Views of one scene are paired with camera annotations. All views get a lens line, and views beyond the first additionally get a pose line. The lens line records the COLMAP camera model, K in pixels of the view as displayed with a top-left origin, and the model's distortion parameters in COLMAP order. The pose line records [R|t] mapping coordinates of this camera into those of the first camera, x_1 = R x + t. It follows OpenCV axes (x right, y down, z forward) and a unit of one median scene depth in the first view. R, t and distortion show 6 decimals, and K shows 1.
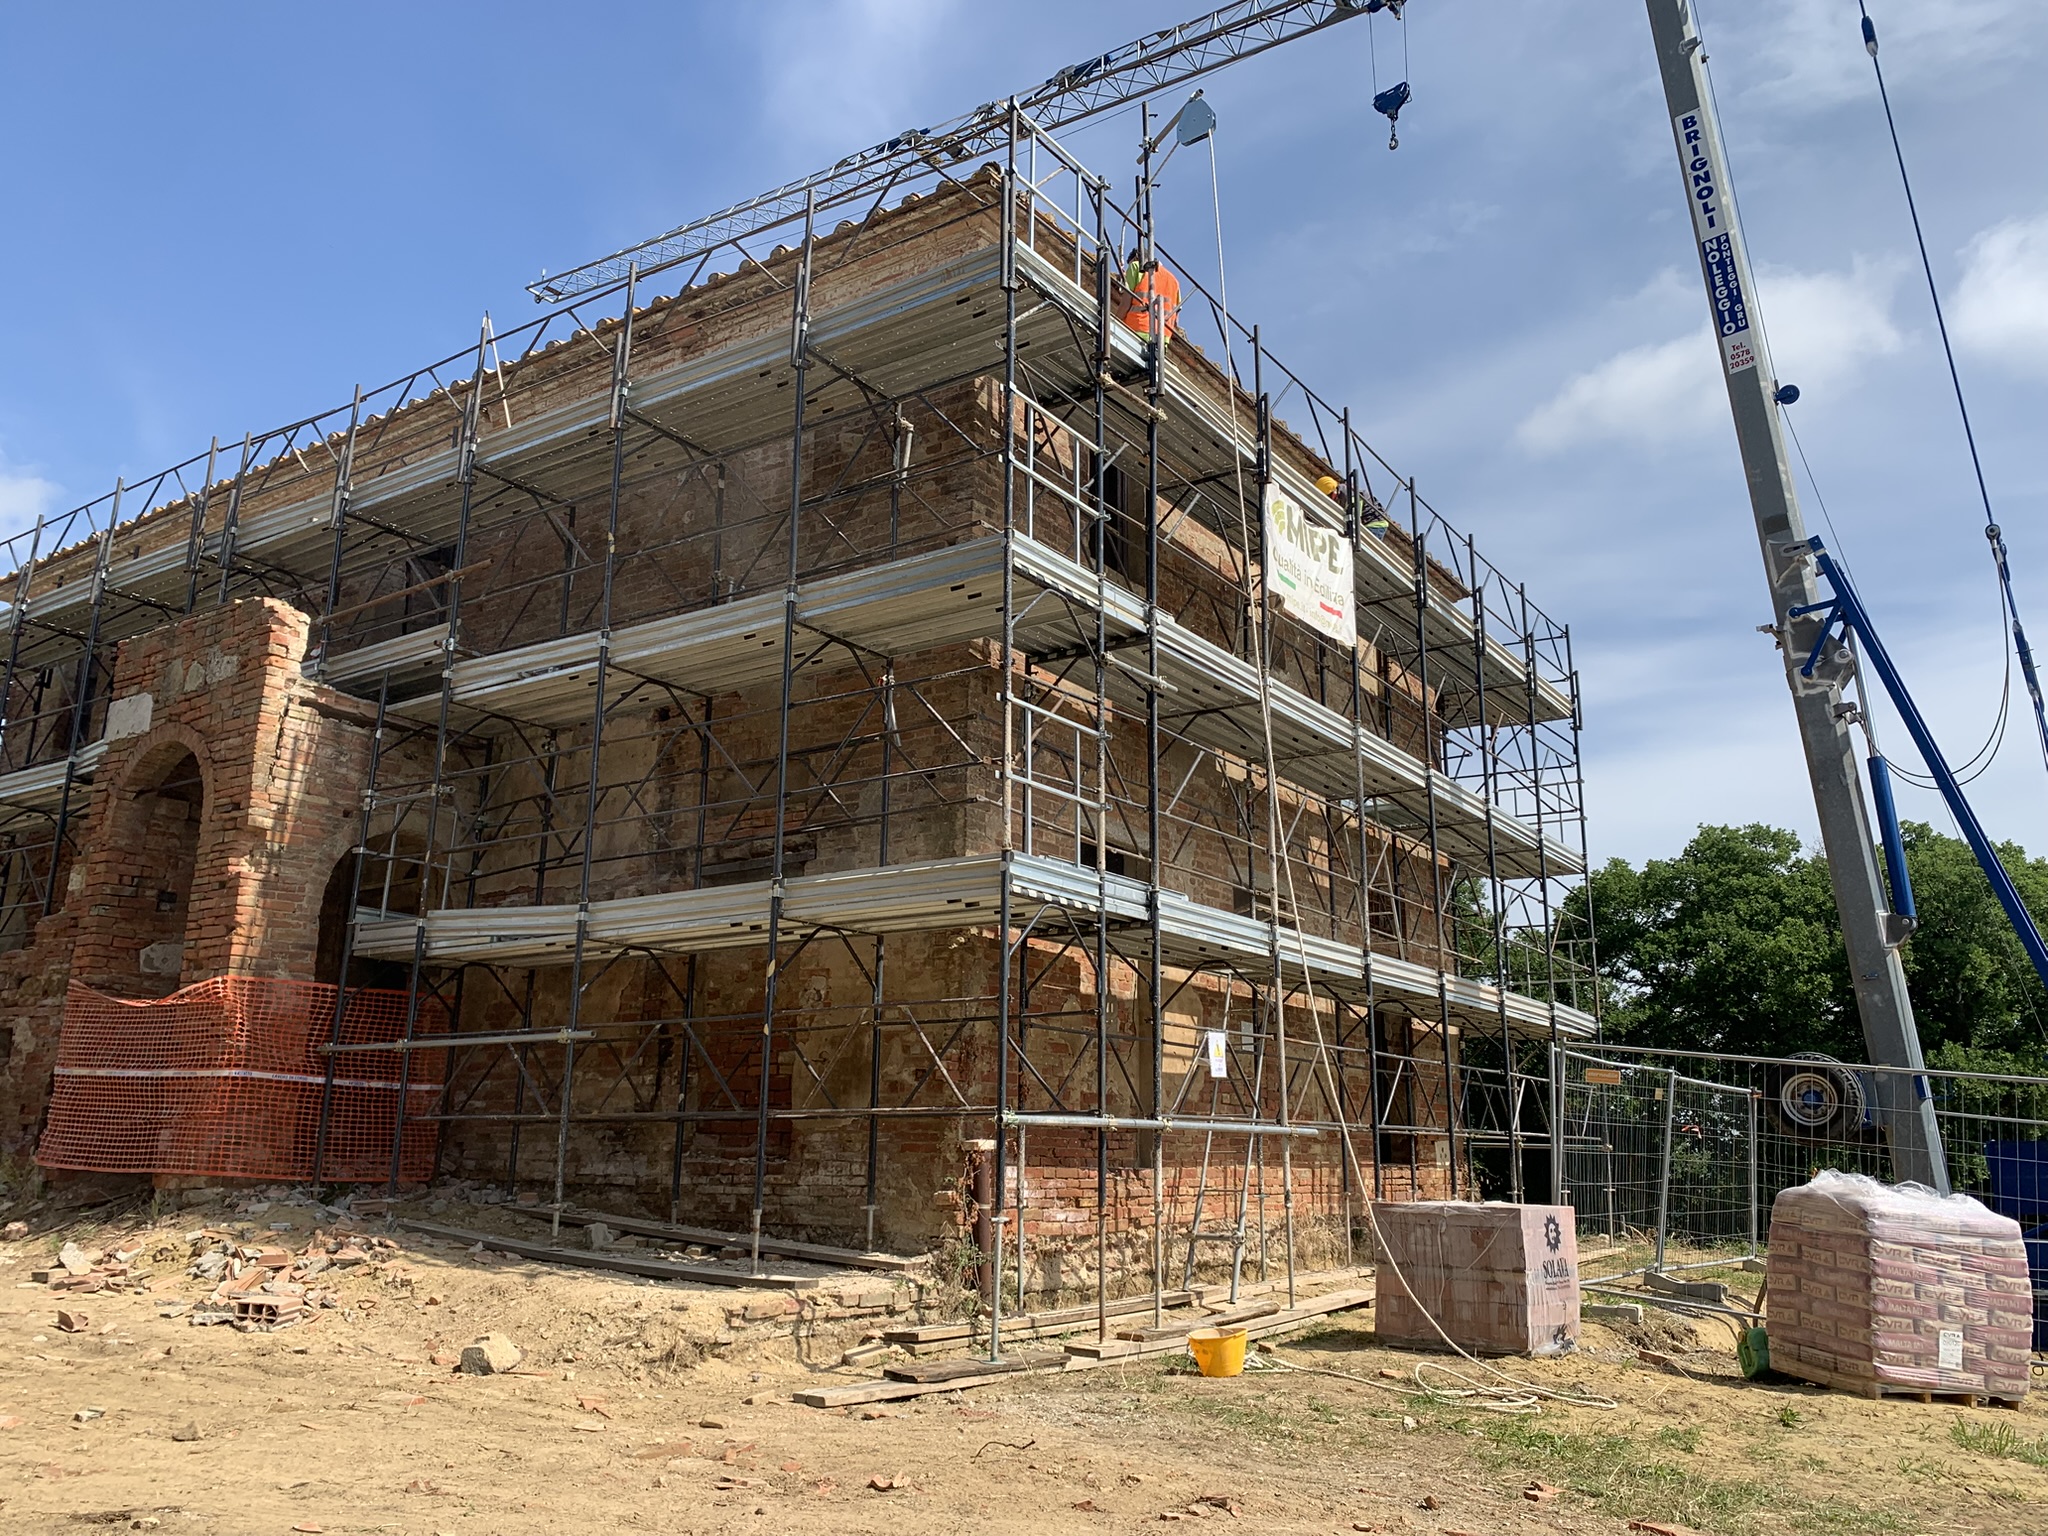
lens RADIAL K [[1599.0, 0, 1049.3], [0, 1599.0, 713.4], [0, 0, 1]] dist [0.077858, -0.075289]
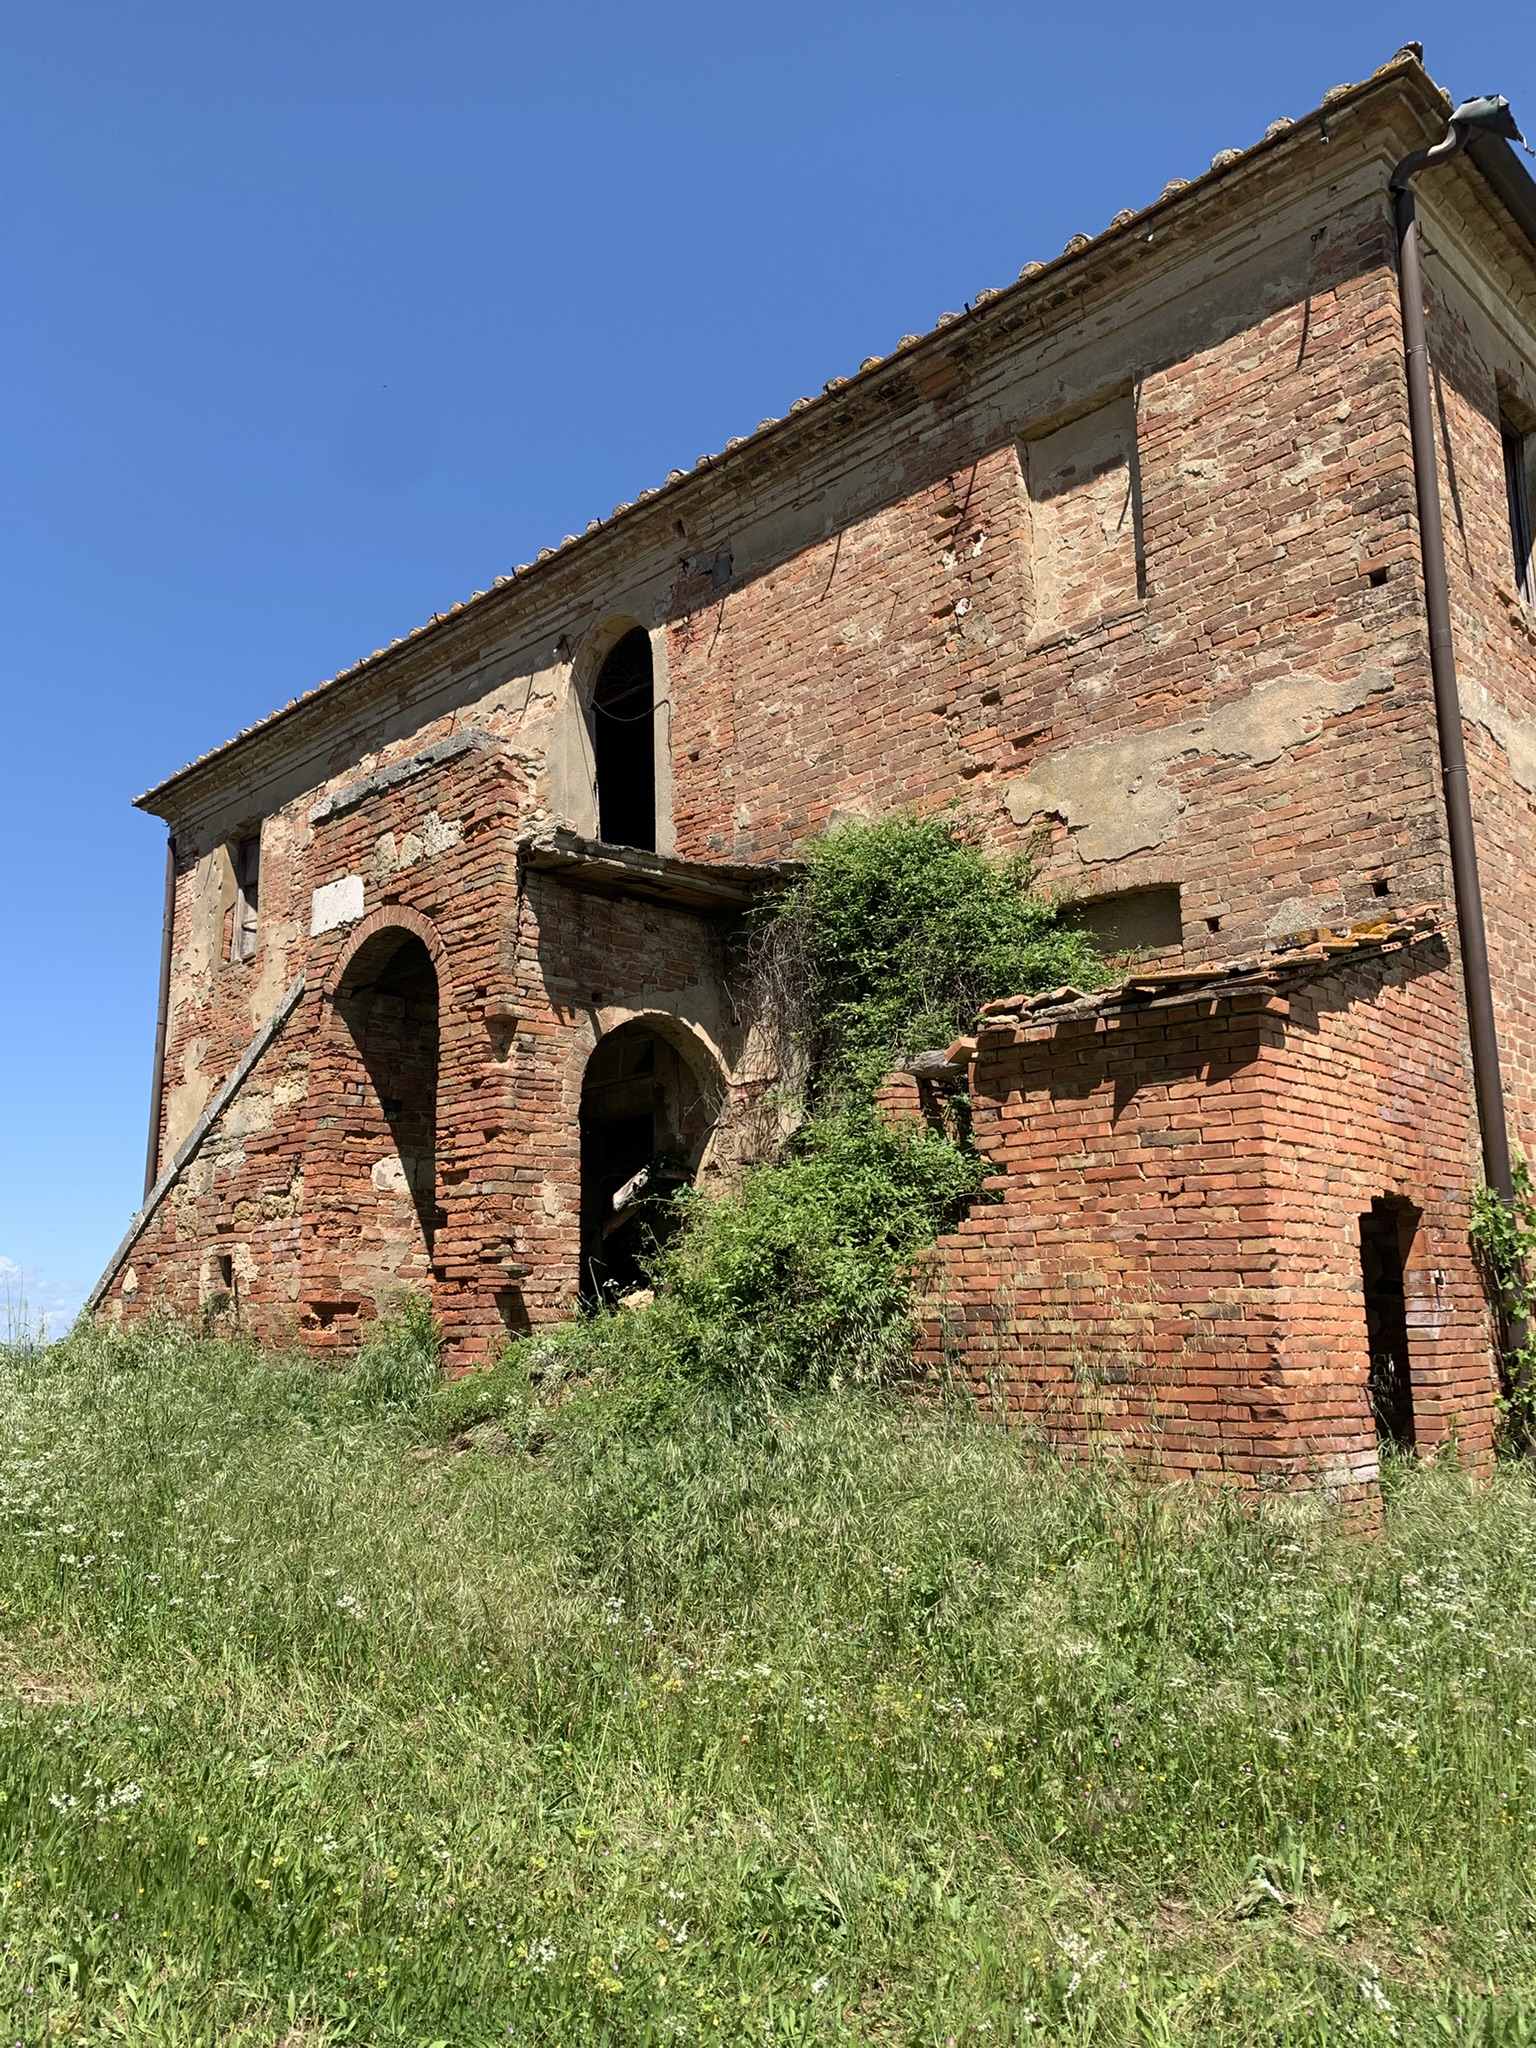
lens RADIAL K [[1599.0, 0, 768.0], [0, 1599.0, 1024.0], [0, 0, 1]] dist [0.077858, -0.075289]
pose [[0.983353, -0.050012, -0.174687, -0.229699], [0.061140, 0.996389, 0.058907, 0.036553], [0.171110, -0.068607, 0.982860, 0.218958]]
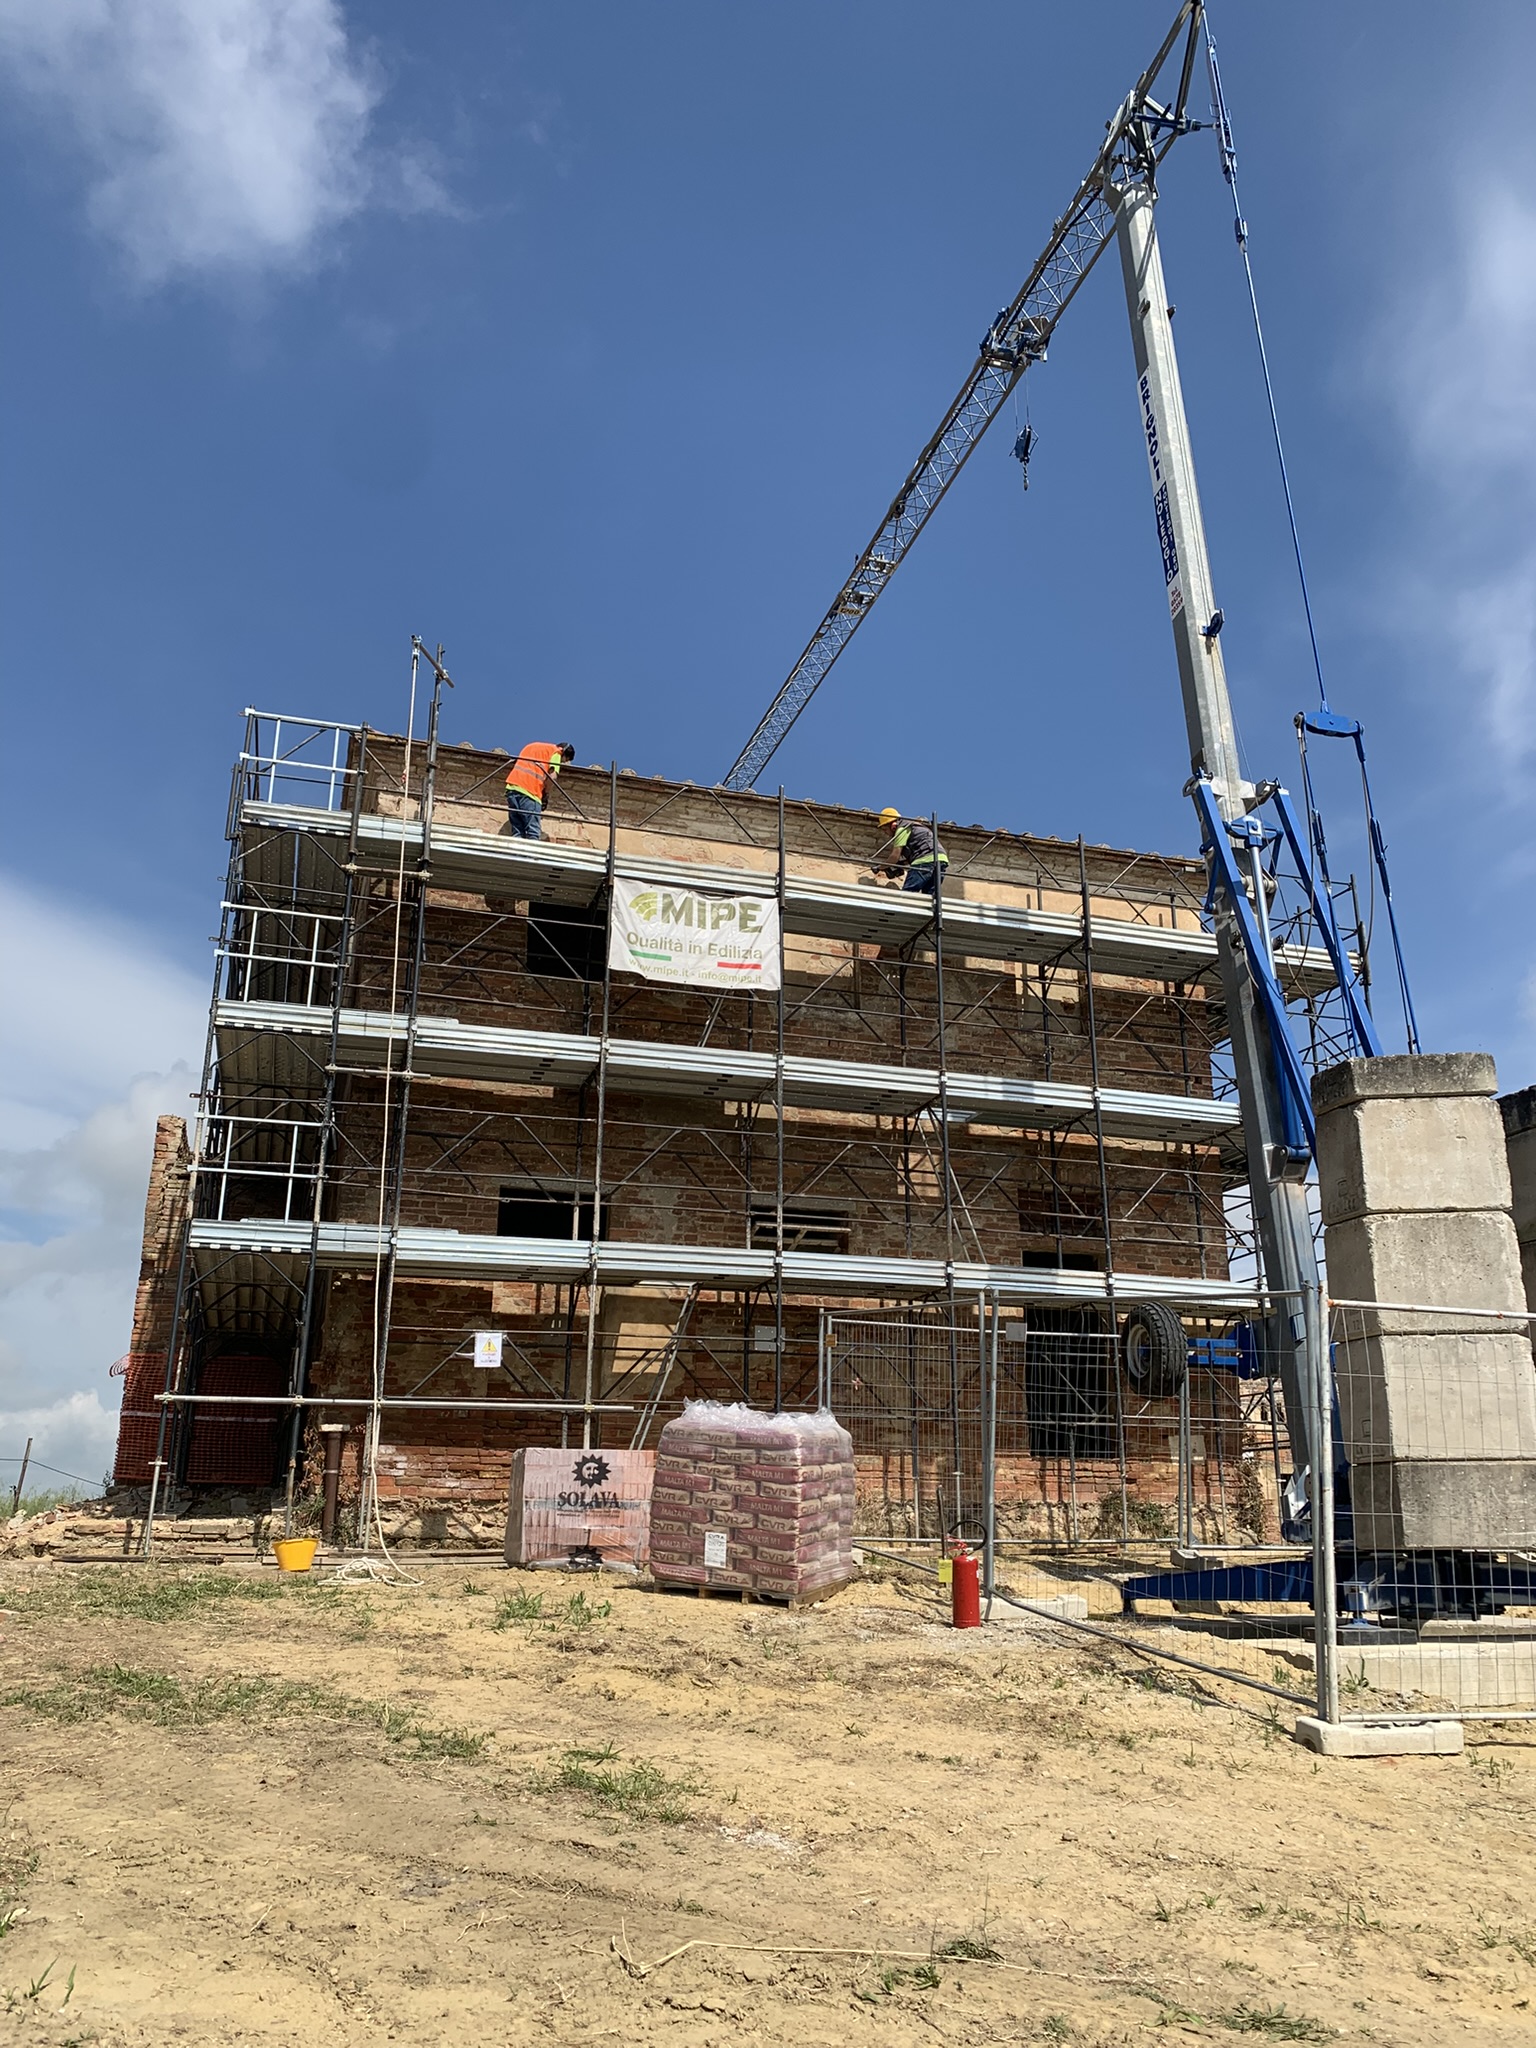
lens RADIAL K [[1545.9, 0, 768.0], [0, 1545.9, 1024.0], [0, 0, 1]] dist [0.054937, 0.000231]
pose [[0.784627, -0.204850, -0.585147, 0.974611], [0.171139, 0.978728, -0.113154, 0.125078], [0.595879, -0.011357, 0.802994, 0.128404]]
